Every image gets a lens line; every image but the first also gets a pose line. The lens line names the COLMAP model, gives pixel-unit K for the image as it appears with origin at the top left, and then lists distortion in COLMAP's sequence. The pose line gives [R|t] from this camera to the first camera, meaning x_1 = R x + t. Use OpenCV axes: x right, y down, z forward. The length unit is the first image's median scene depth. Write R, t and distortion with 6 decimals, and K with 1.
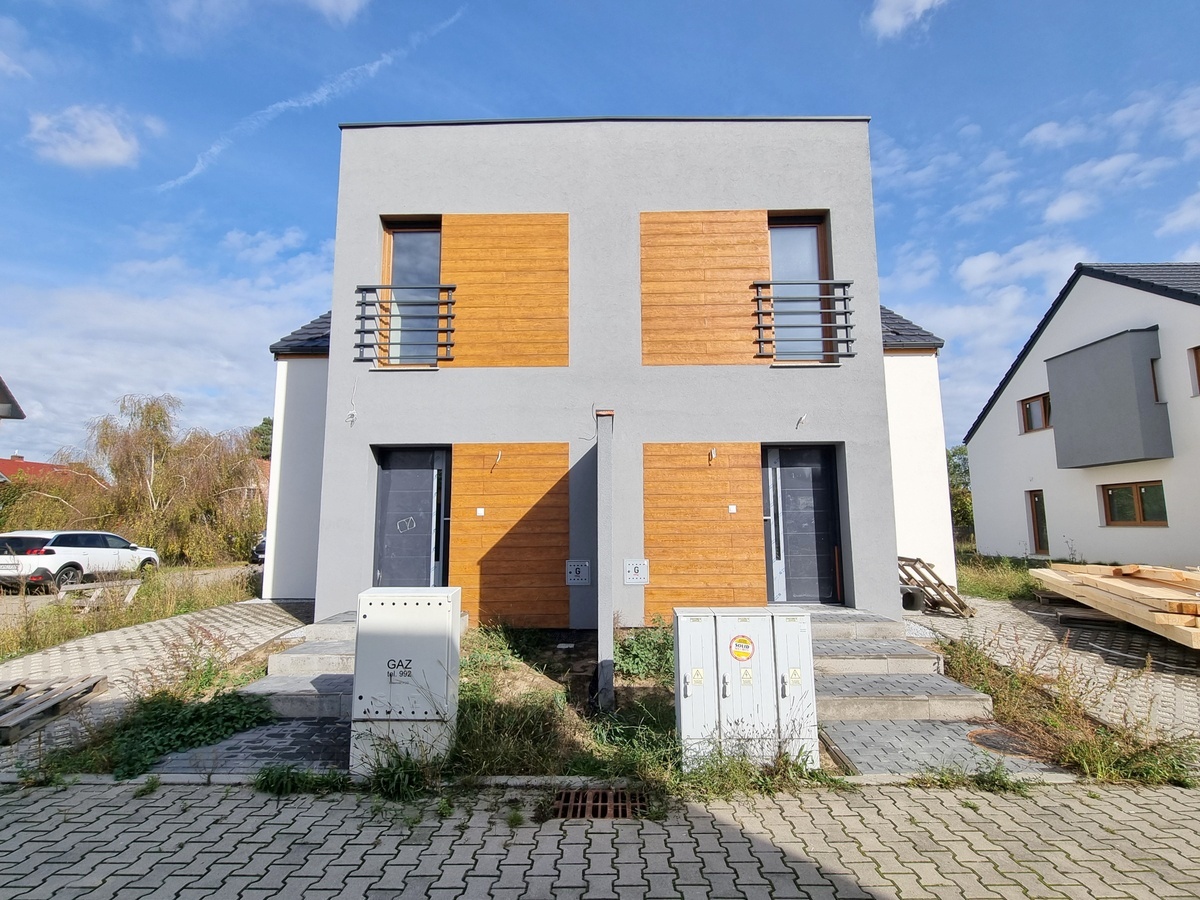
lens RADIAL K [[480.4, 0, 599.9], [0, 480.4, 464.6], [0, 0, 1]] dist [-0.001316, -0.000004]
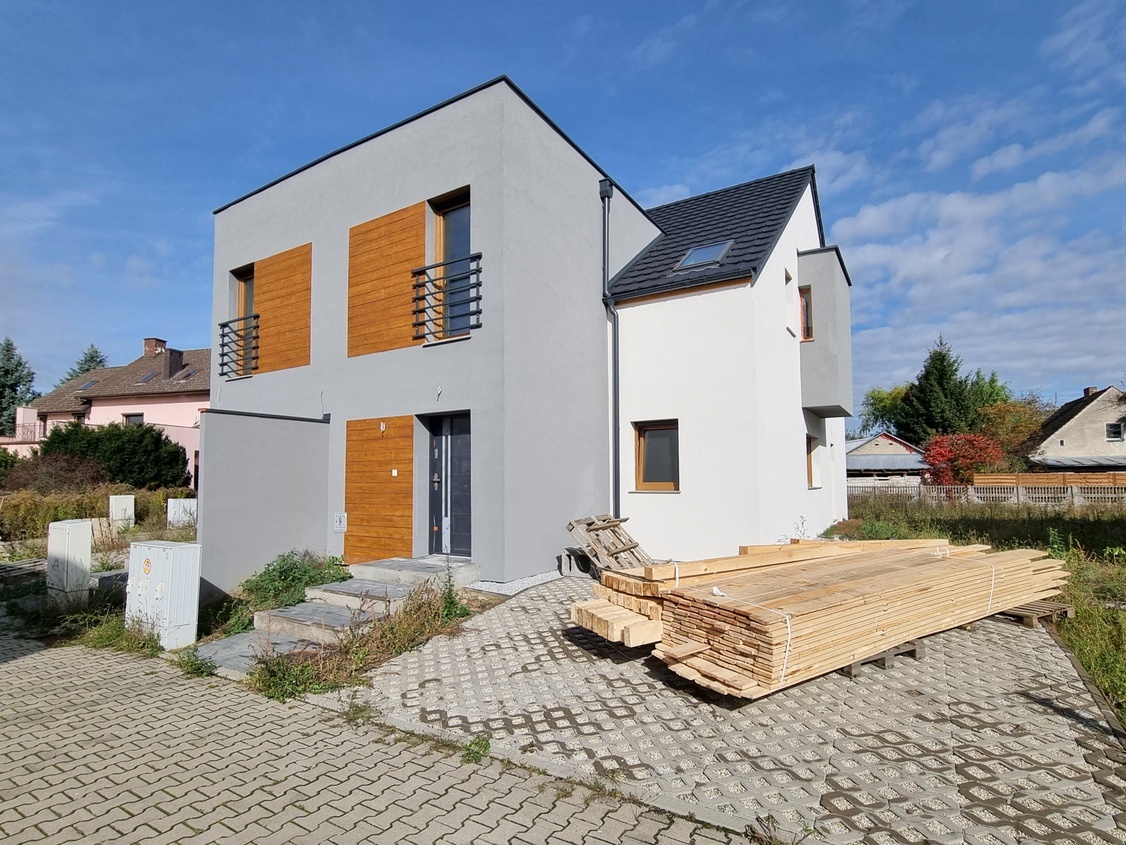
lens RADIAL K [[532.4, 0, 488.5], [0, 532.4, 444.4], [0, 0, 1]] dist [0.026539, -0.000150]
pose [[0.846375, -0.032159, -0.531615, 1.139374], [0.060850, 0.997478, 0.036537, -0.011870], [0.529099, -0.063273, 0.846198, 0.013605]]
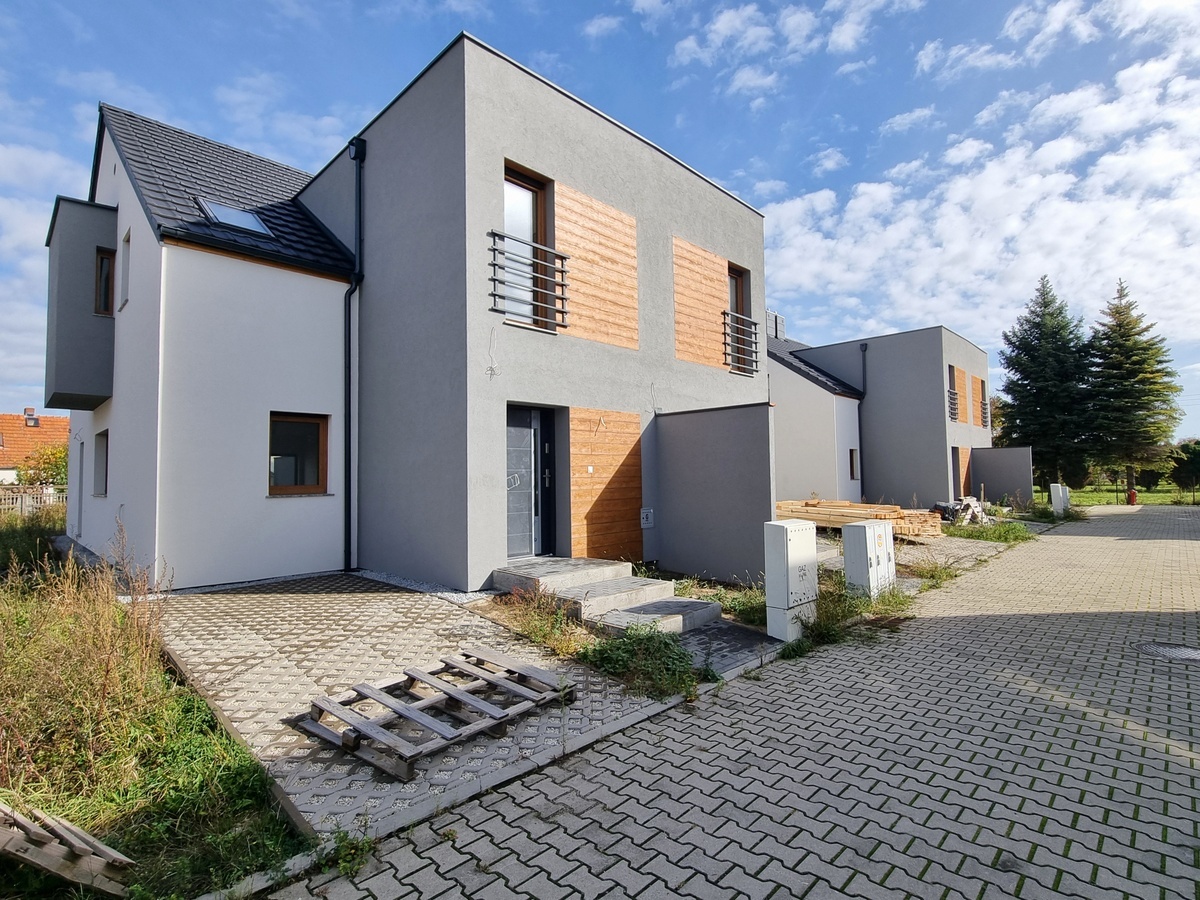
lens RADIAL K [[599.8, 0, 600.0], [0, 599.8, 450.0], [0, 0, 1]] dist [-0.029538, -0.000066]
pose [[0.687584, 0.028809, 0.725533, -0.382013], [-0.073040, 0.996889, 0.029636, 0.002421], [-0.722422, -0.073370, 0.687548, 0.003878]]
